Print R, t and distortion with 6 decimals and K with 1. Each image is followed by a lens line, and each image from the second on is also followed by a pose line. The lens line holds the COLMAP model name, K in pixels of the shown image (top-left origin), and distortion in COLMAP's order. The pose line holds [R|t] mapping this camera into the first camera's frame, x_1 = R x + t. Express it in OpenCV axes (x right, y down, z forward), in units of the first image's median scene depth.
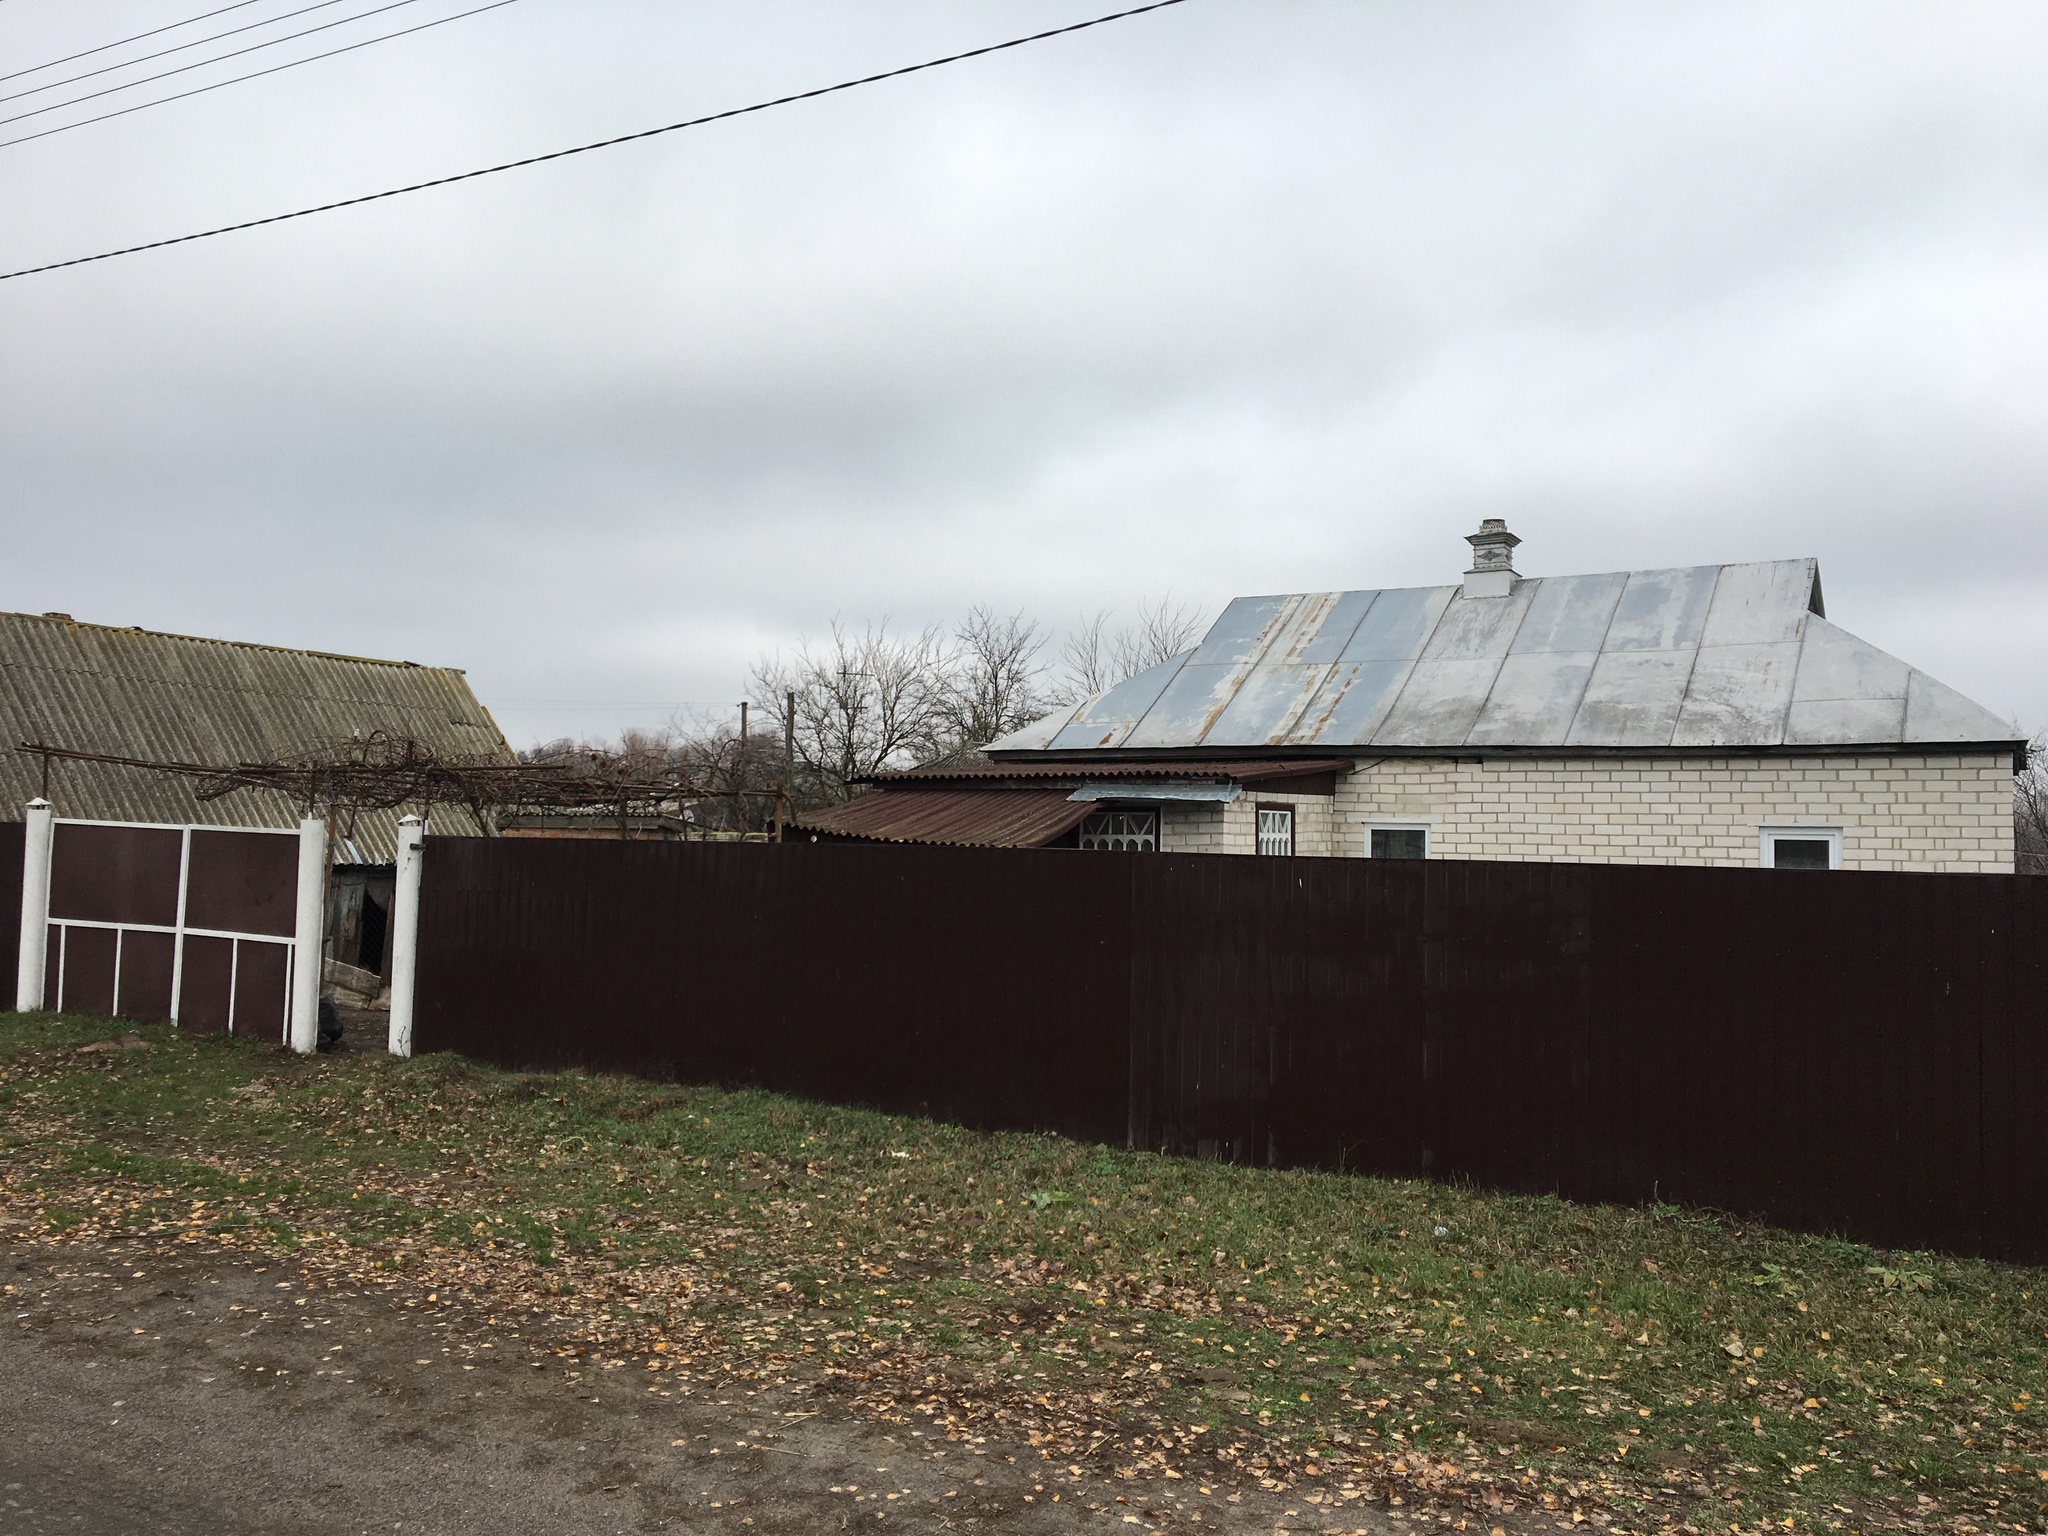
lens RADIAL K [[1720.7, 0, 1016.4], [0, 1720.7, 757.7], [0, 0, 1]] dist [0.125907, -0.226114]
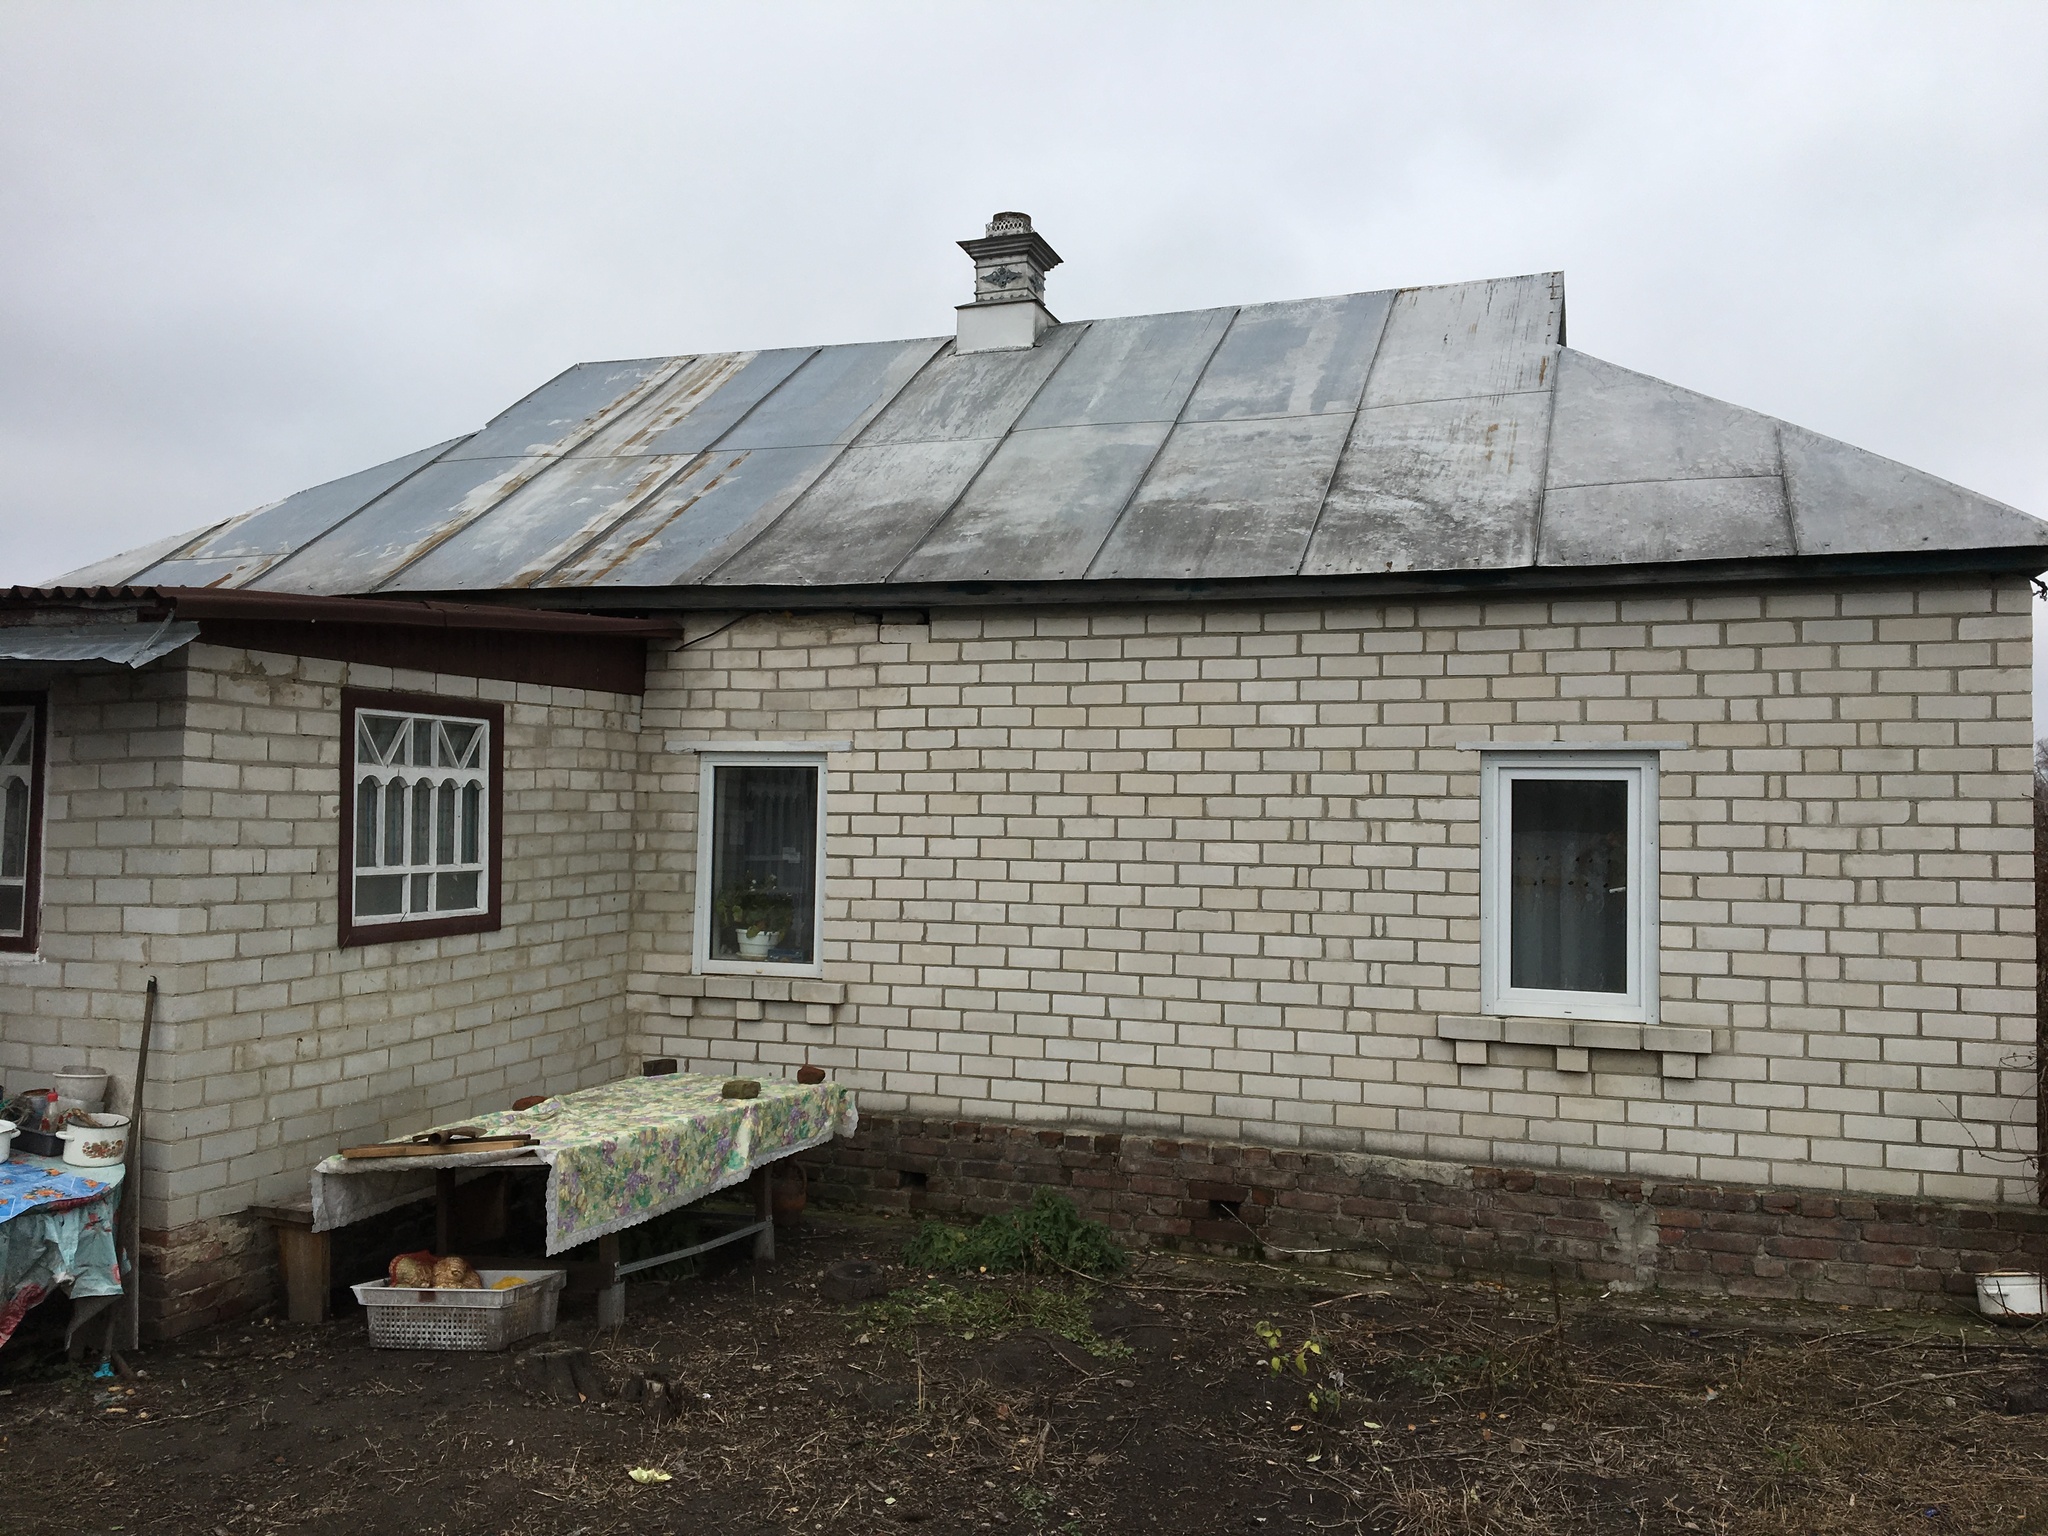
lens RADIAL K [[1720.7, 0, 1016.4], [0, 1720.7, 757.7], [0, 0, 1]] dist [0.125907, -0.226114]
pose [[0.982592, 0.005926, 0.185684, 0.204624], [-0.008050, 0.999910, 0.010686, 0.034411], [-0.185604, -0.011995, 0.982551, 0.533063]]
